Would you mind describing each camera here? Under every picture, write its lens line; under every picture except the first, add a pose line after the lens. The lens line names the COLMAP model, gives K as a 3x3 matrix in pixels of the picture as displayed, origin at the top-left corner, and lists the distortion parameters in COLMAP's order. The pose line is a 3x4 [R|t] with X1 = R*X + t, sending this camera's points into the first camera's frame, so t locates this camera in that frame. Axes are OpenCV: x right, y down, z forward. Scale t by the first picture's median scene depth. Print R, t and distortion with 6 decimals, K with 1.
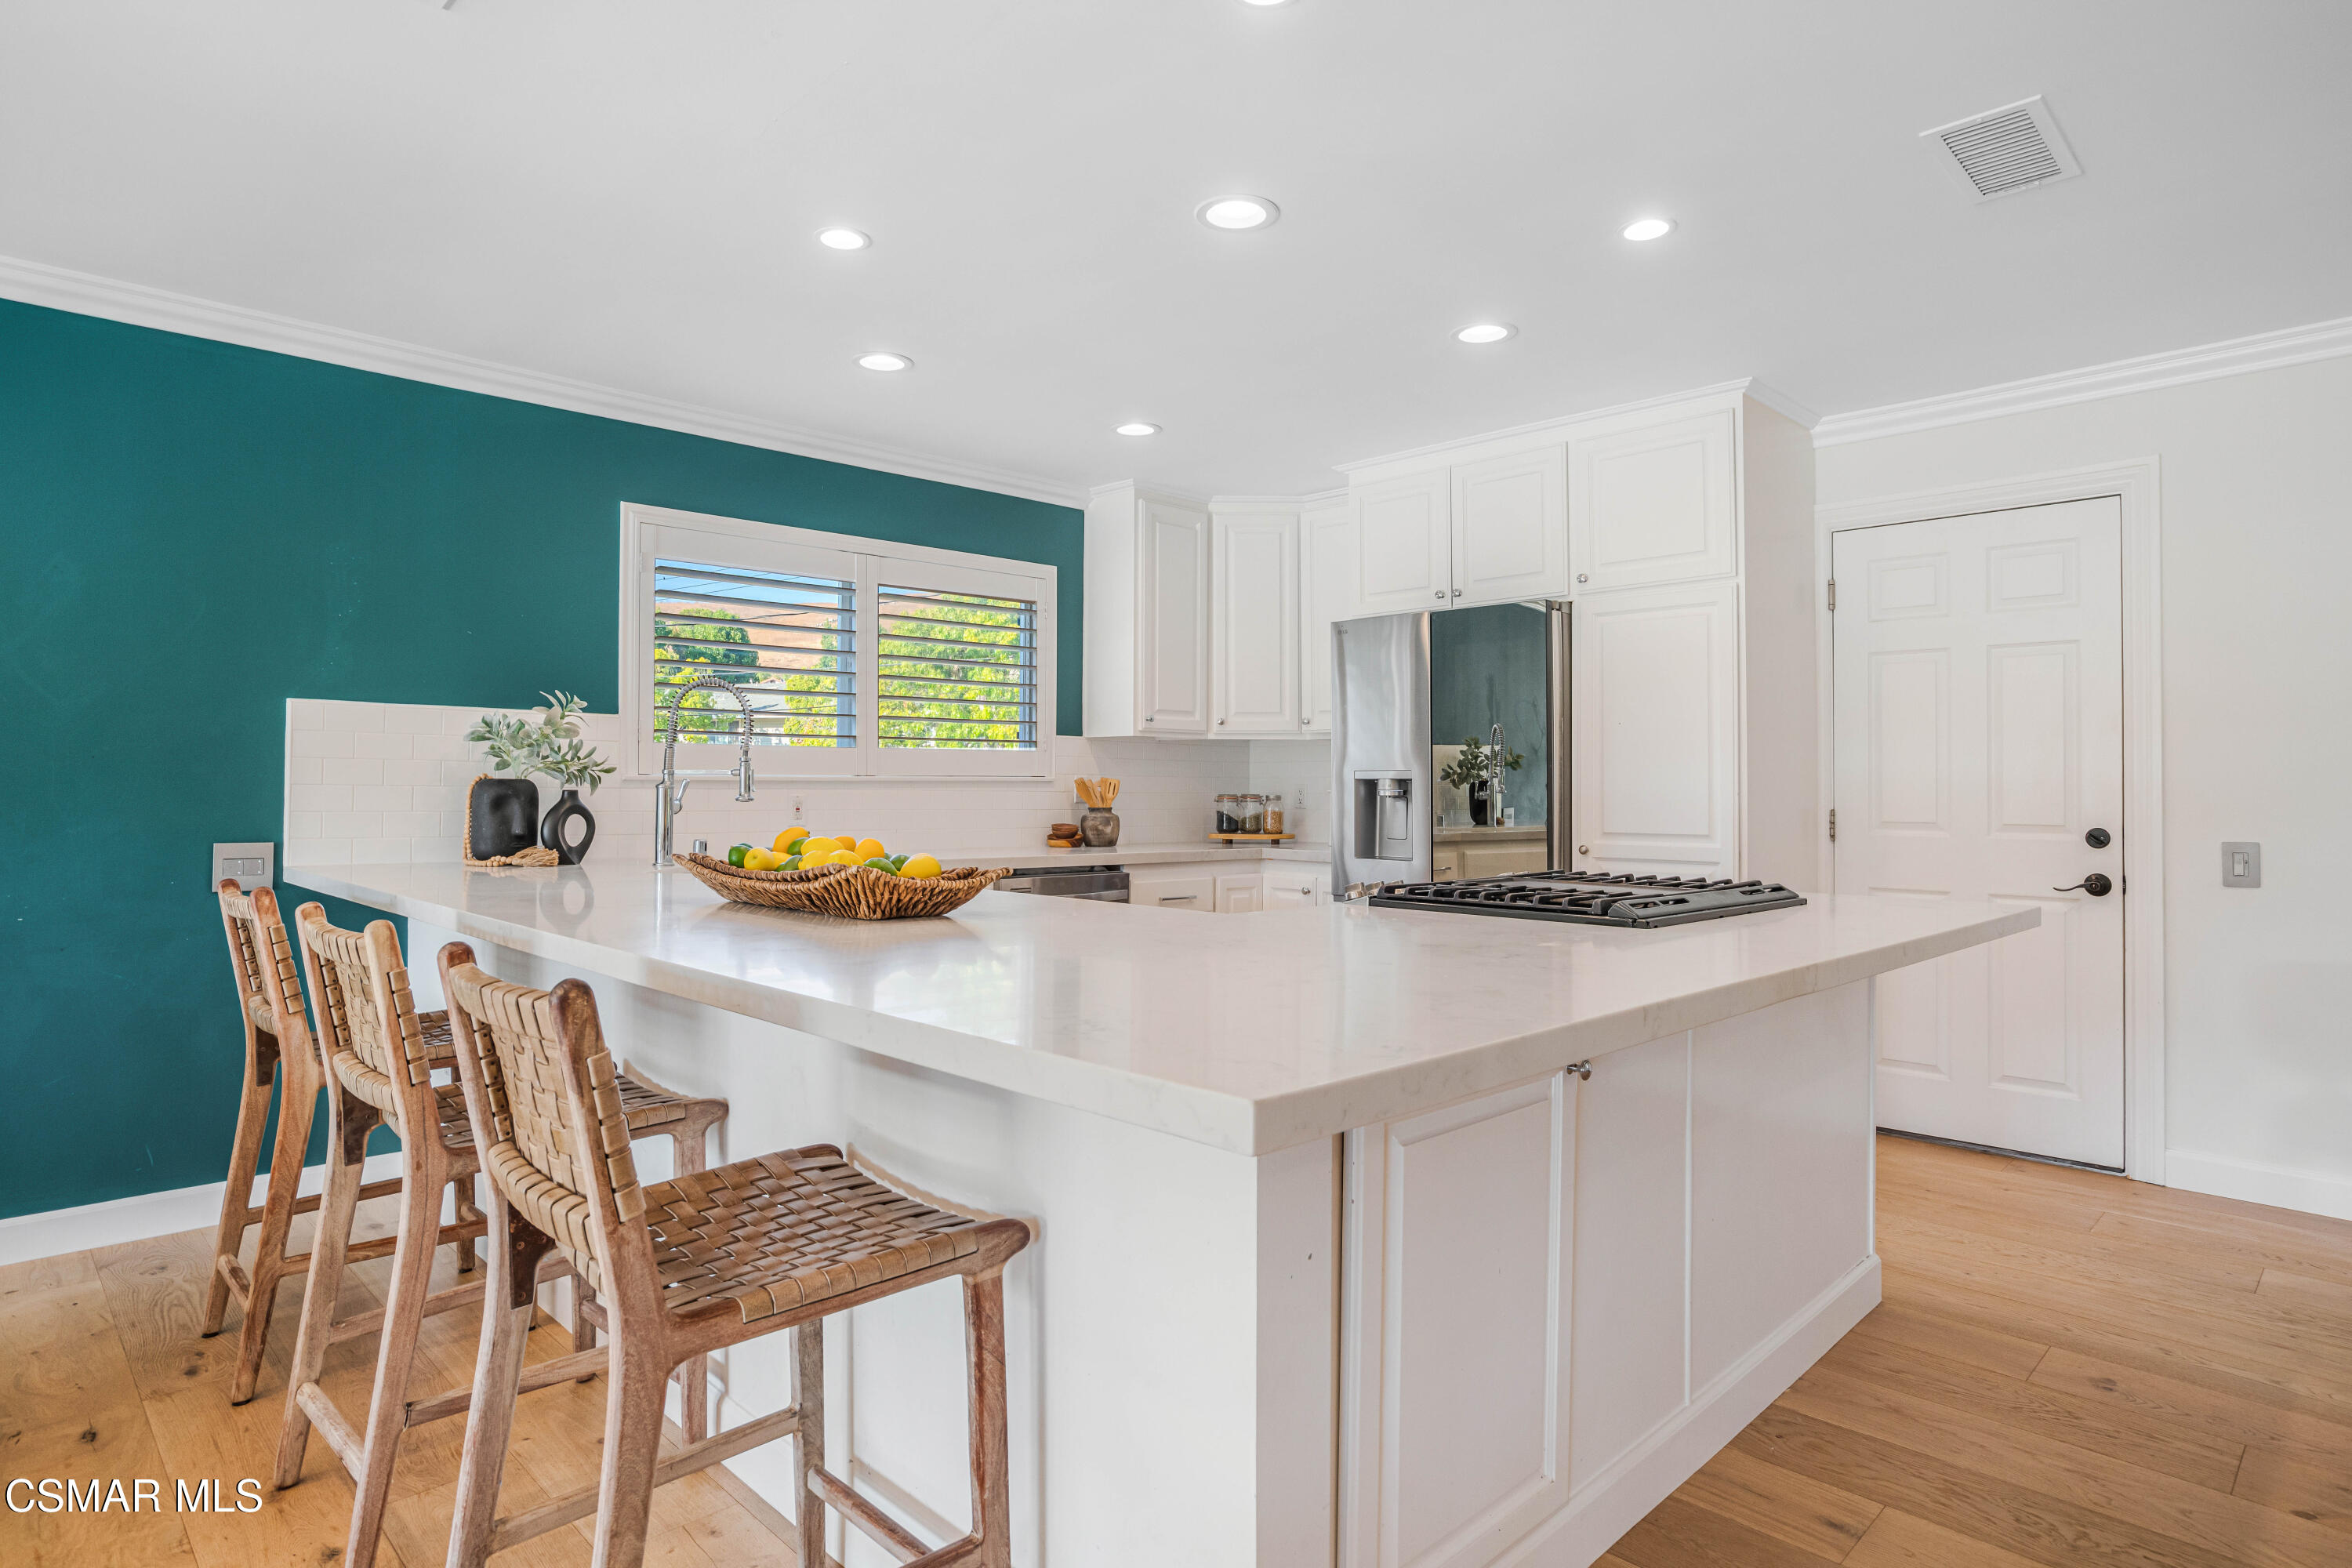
lens RADIAL K [[1281.8, 0, 1168.9], [0, 1281.8, 764.1], [0, 0, 1]] dist [-0.033813, 0.020656]
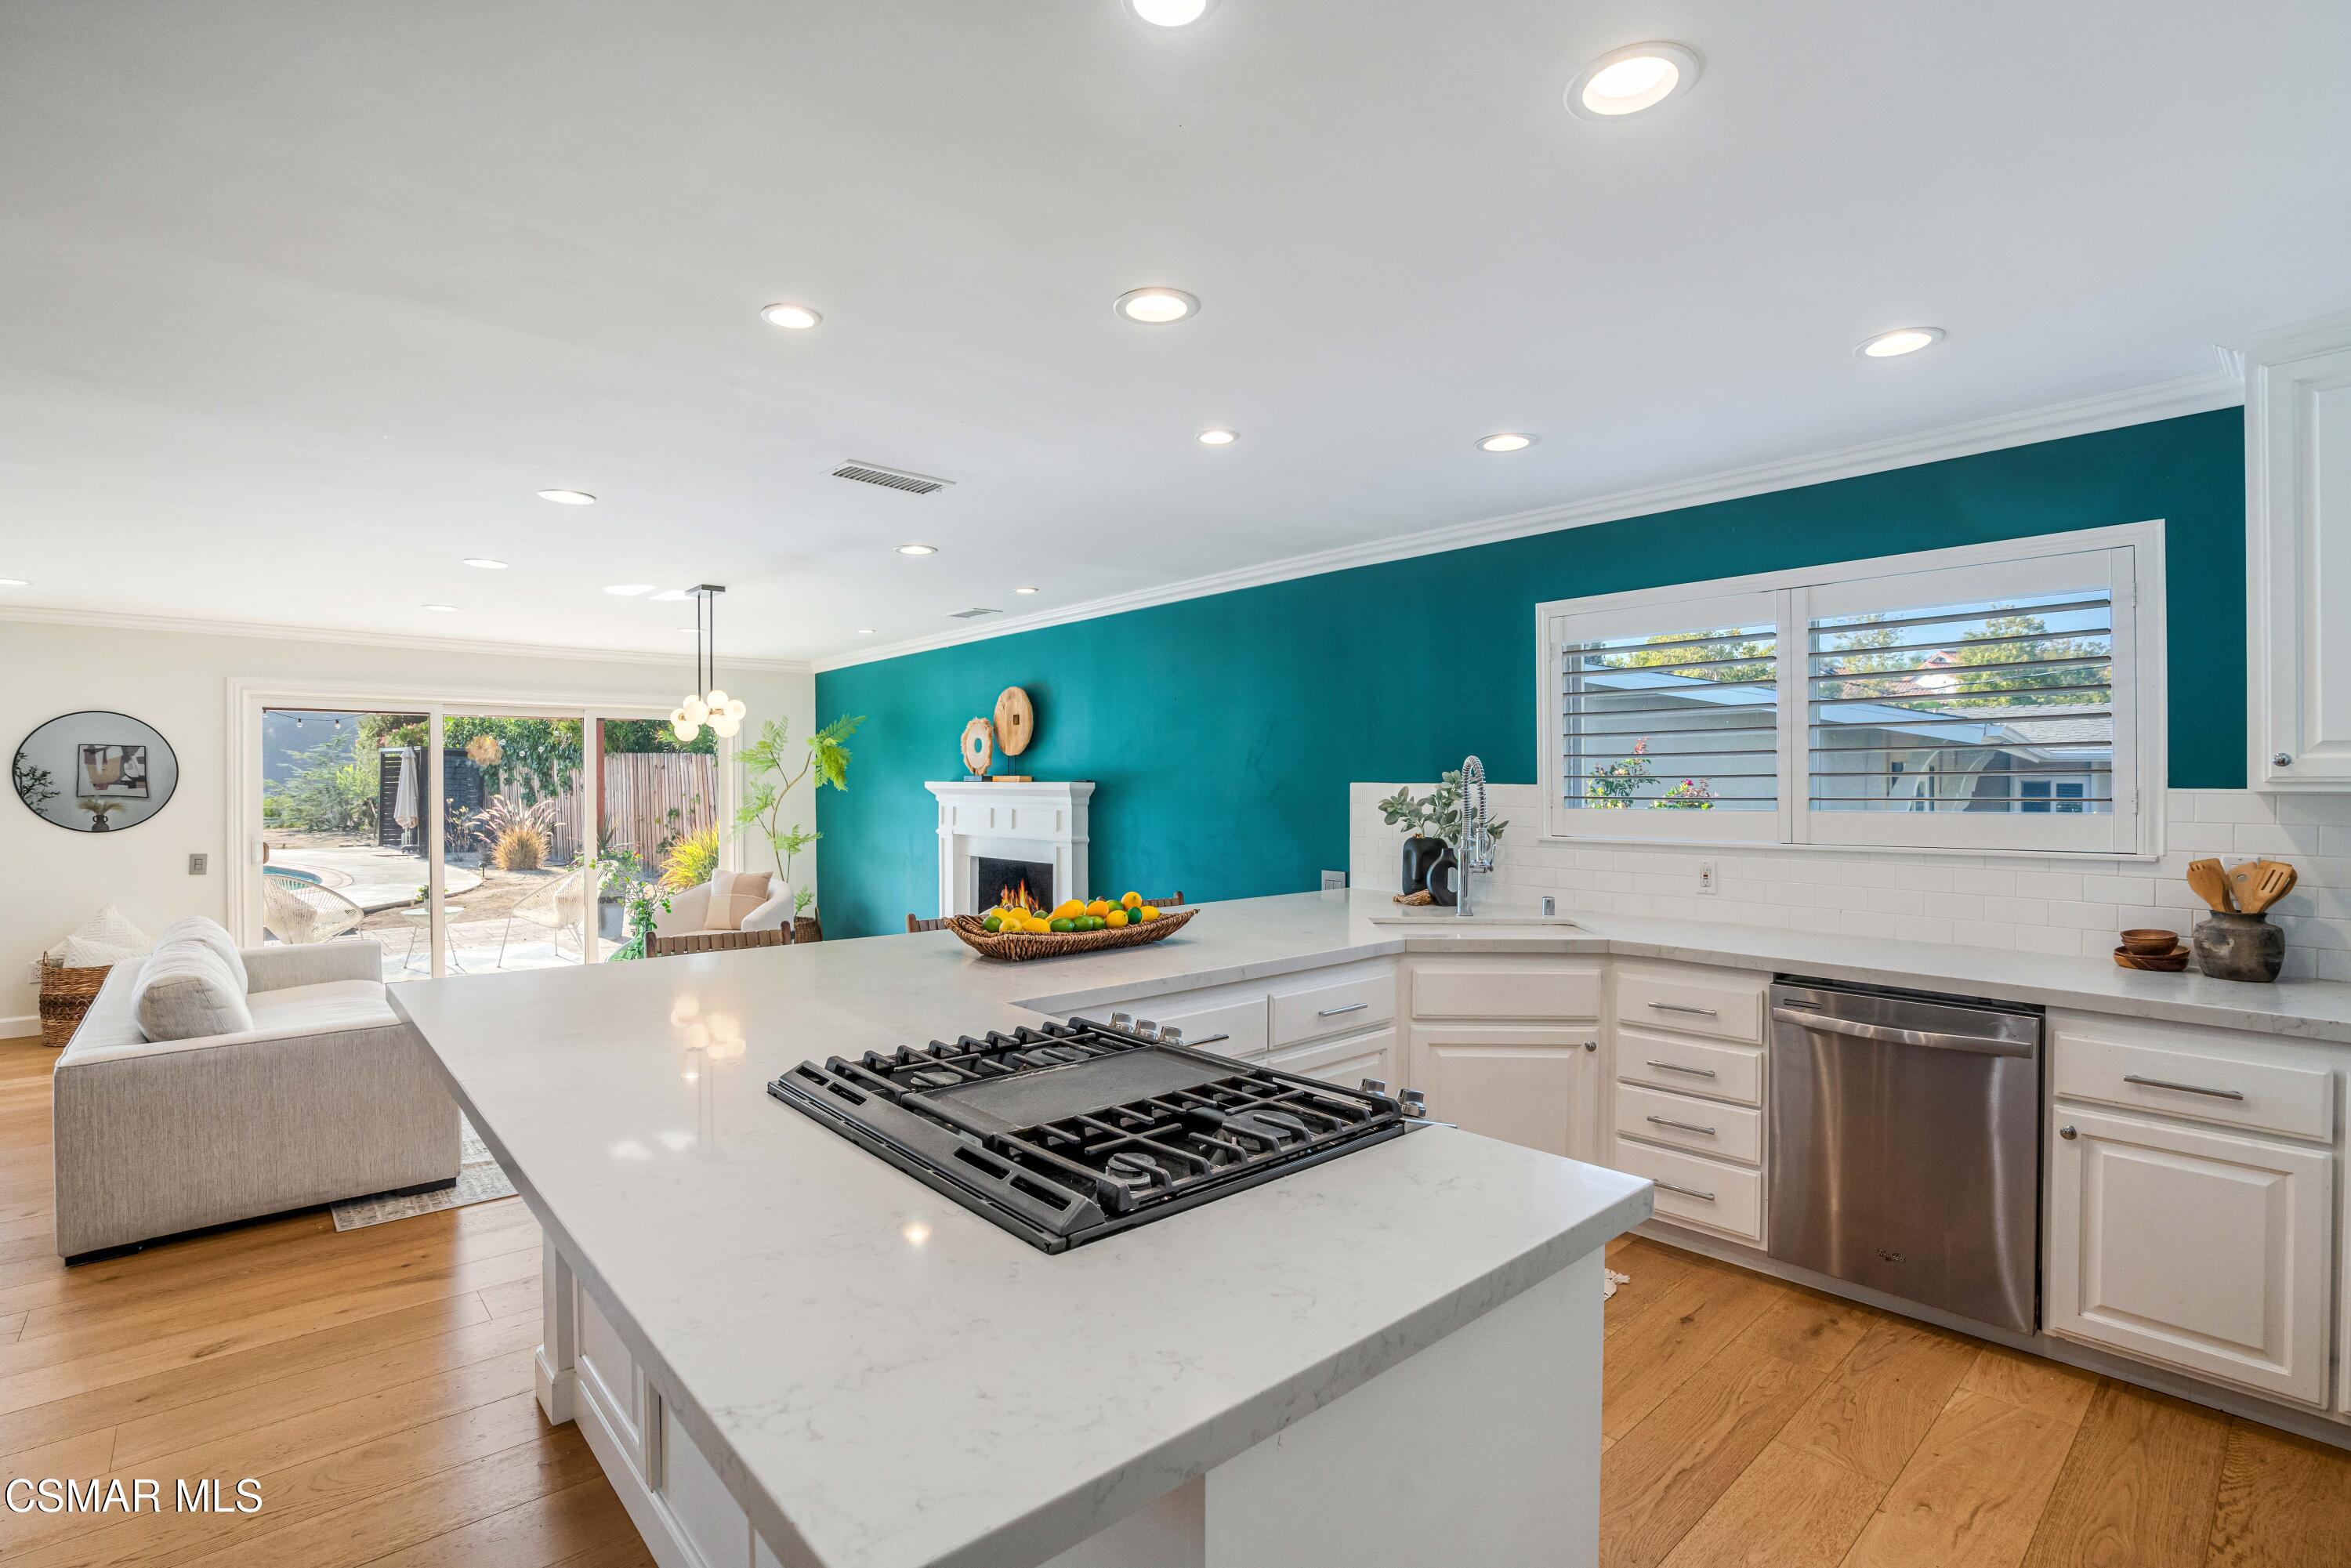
lens RADIAL K [[1098.0, 0, 1135.3], [0, 1098.0, 769.5], [0, 0, 1]] dist [-0.041484, 0.014925]
pose [[-0.058966, -0.015689, -0.998137, 0.628999], [0.018040, 0.999696, -0.016779, -0.043901], [0.998097, -0.018995, -0.058665, 0.710882]]
